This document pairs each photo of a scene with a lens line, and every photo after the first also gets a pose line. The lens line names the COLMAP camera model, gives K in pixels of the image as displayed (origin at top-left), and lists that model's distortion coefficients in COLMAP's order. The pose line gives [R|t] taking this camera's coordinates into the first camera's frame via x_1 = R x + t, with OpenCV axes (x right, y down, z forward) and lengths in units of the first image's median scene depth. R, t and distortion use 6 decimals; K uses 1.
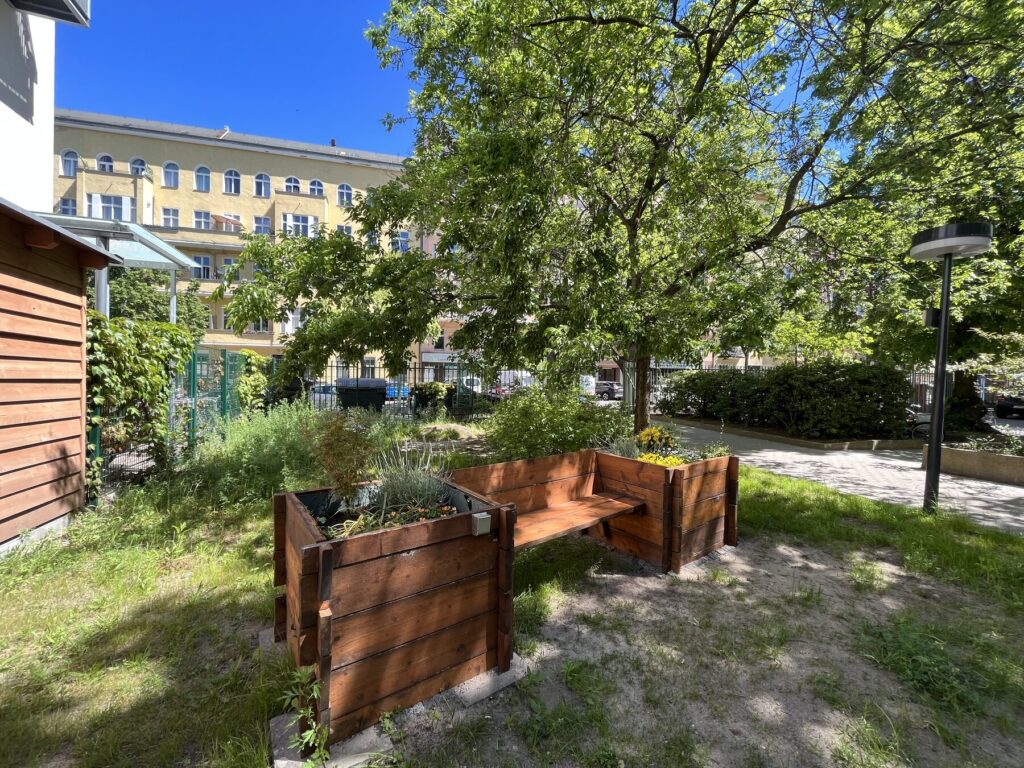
lens RADIAL K [[416.0, 0, 511.4], [0, 416.0, 383.5], [0, 0, 1]] dist [-0.002199, -0.001264]
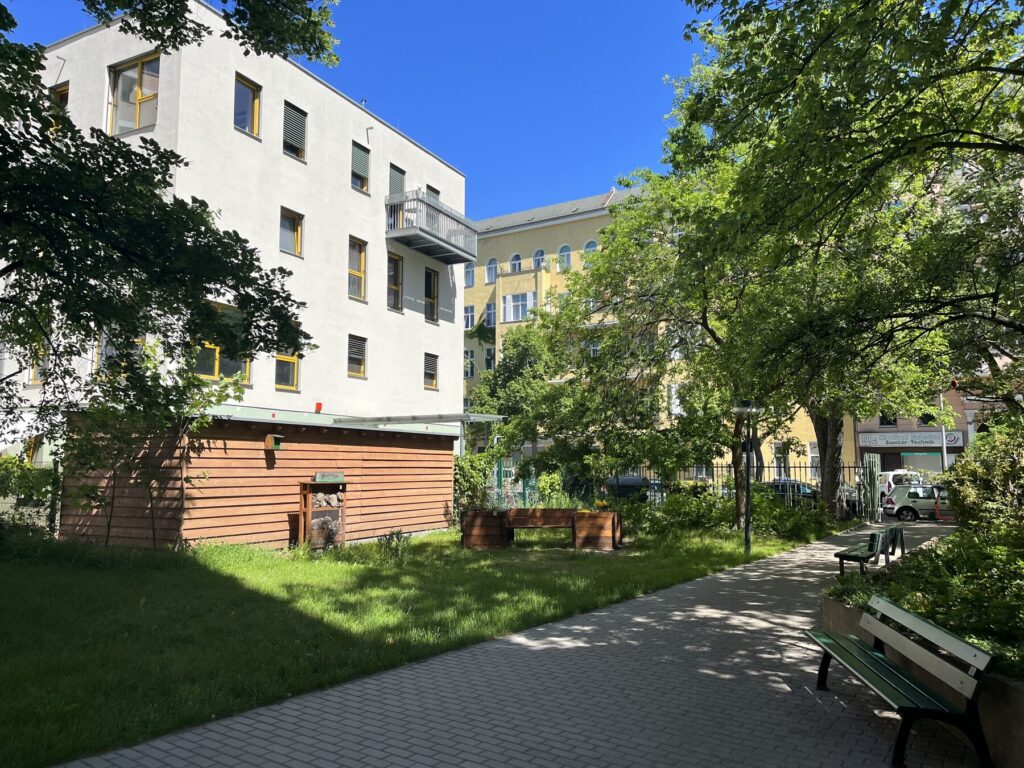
lens RADIAL K [[779.5, 0, 510.6], [0, 779.5, 383.6], [0, 0, 1]] dist [0.006155, 0.002691]
pose [[0.681728, -0.084125, -0.726753, 0.404521], [-0.004090, 0.992913, -0.118770, -0.004365], [0.731594, 0.083942, 0.676553, -0.302822]]
